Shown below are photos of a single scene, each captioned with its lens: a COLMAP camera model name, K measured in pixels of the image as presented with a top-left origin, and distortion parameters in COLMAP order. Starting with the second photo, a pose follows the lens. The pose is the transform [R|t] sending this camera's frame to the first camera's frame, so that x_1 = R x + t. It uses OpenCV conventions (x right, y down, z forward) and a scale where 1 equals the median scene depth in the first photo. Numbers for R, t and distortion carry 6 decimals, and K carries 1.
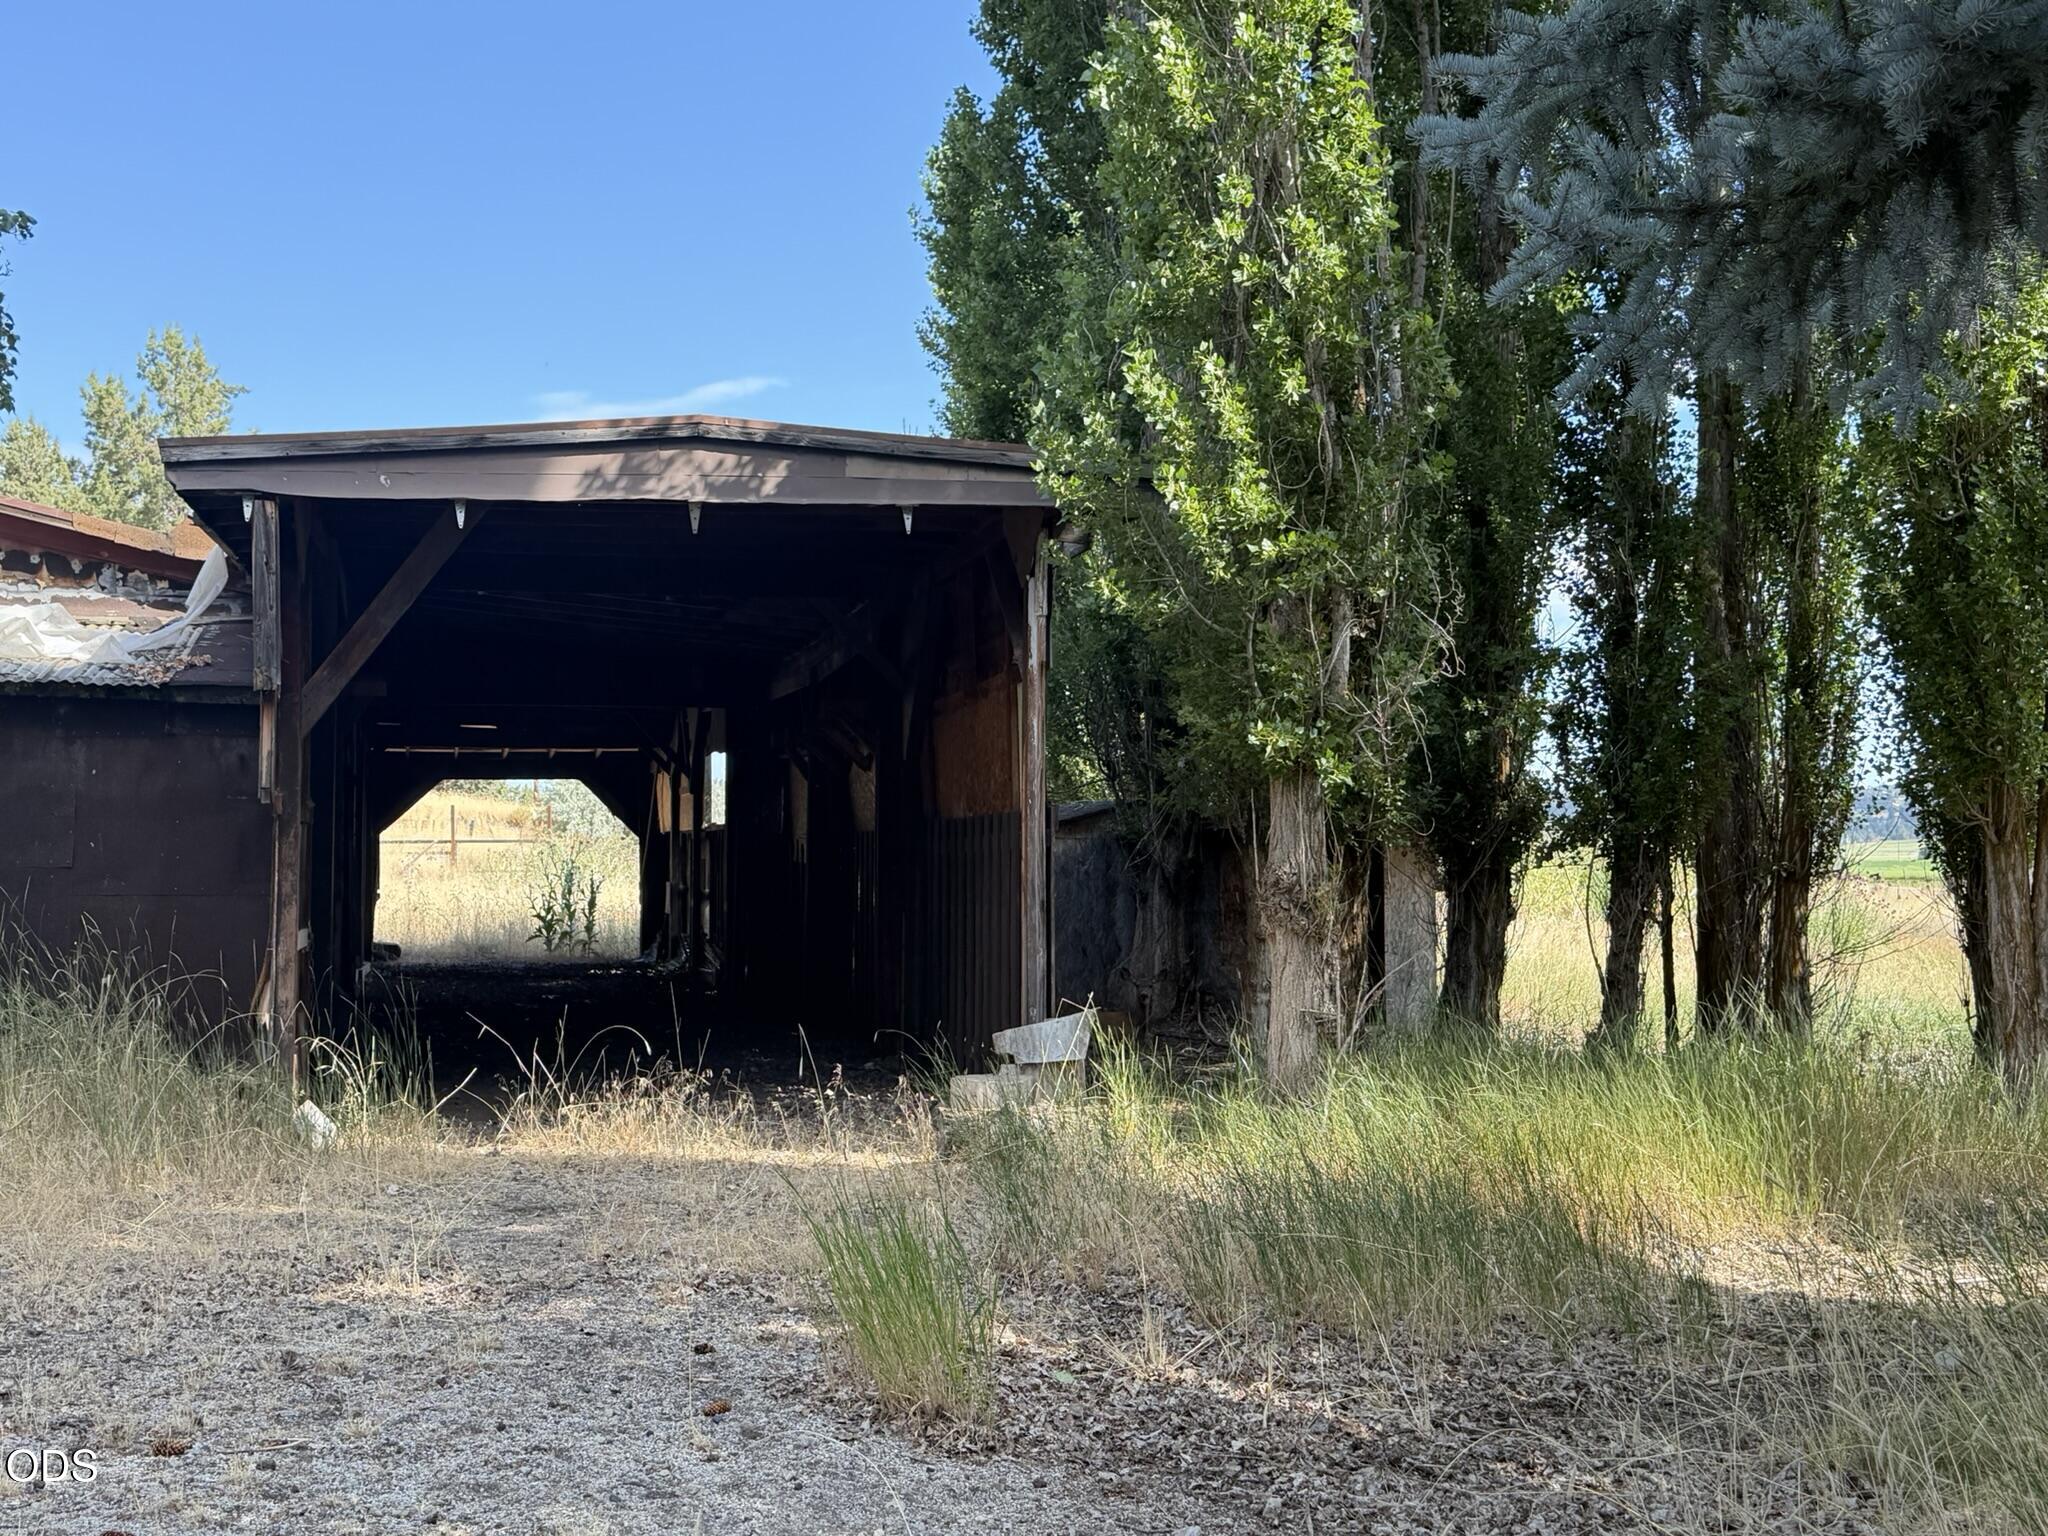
lens RADIAL K [[2082.3, 0, 1024.0], [0, 2082.3, 768.0], [0, 0, 1]] dist [0.090448, 0.001328]
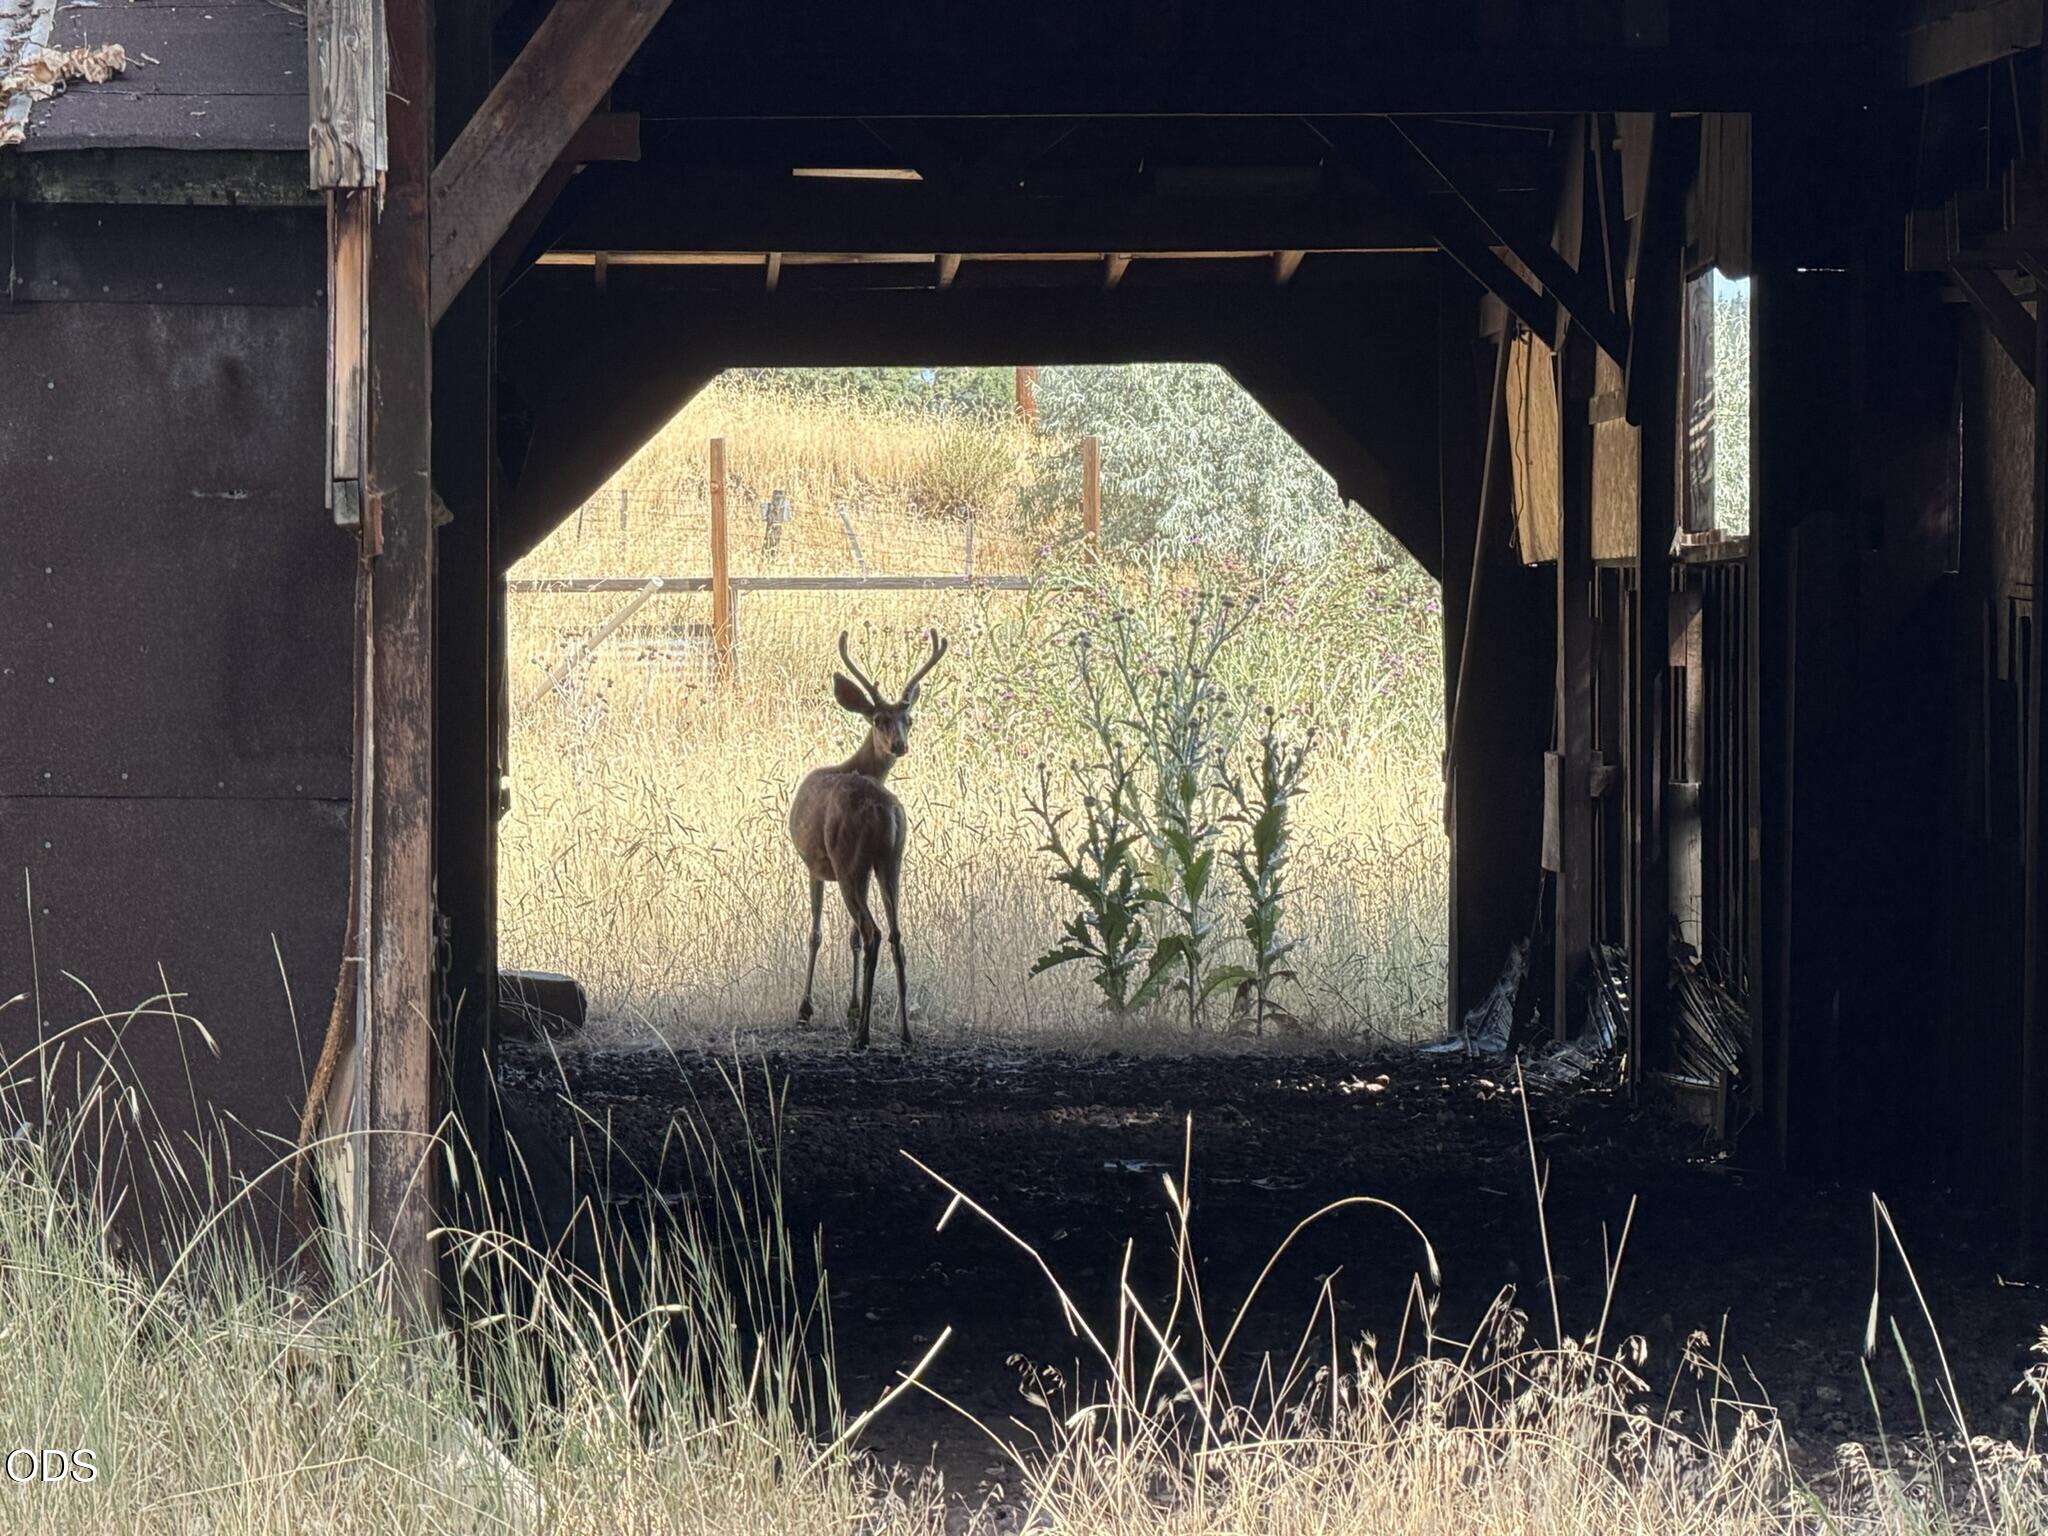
lens RADIAL K [[9983.8, 0, 1024.0], [0, 9983.8, 768.0], [0, 0, 1]] dist [1.706880, -1.068954]
pose [[0.974677, 0.001280, -0.223613, 0.051760], [0.011540, 0.998363, 0.056016, -0.016399], [0.223319, -0.057178, 0.973067, -0.267014]]
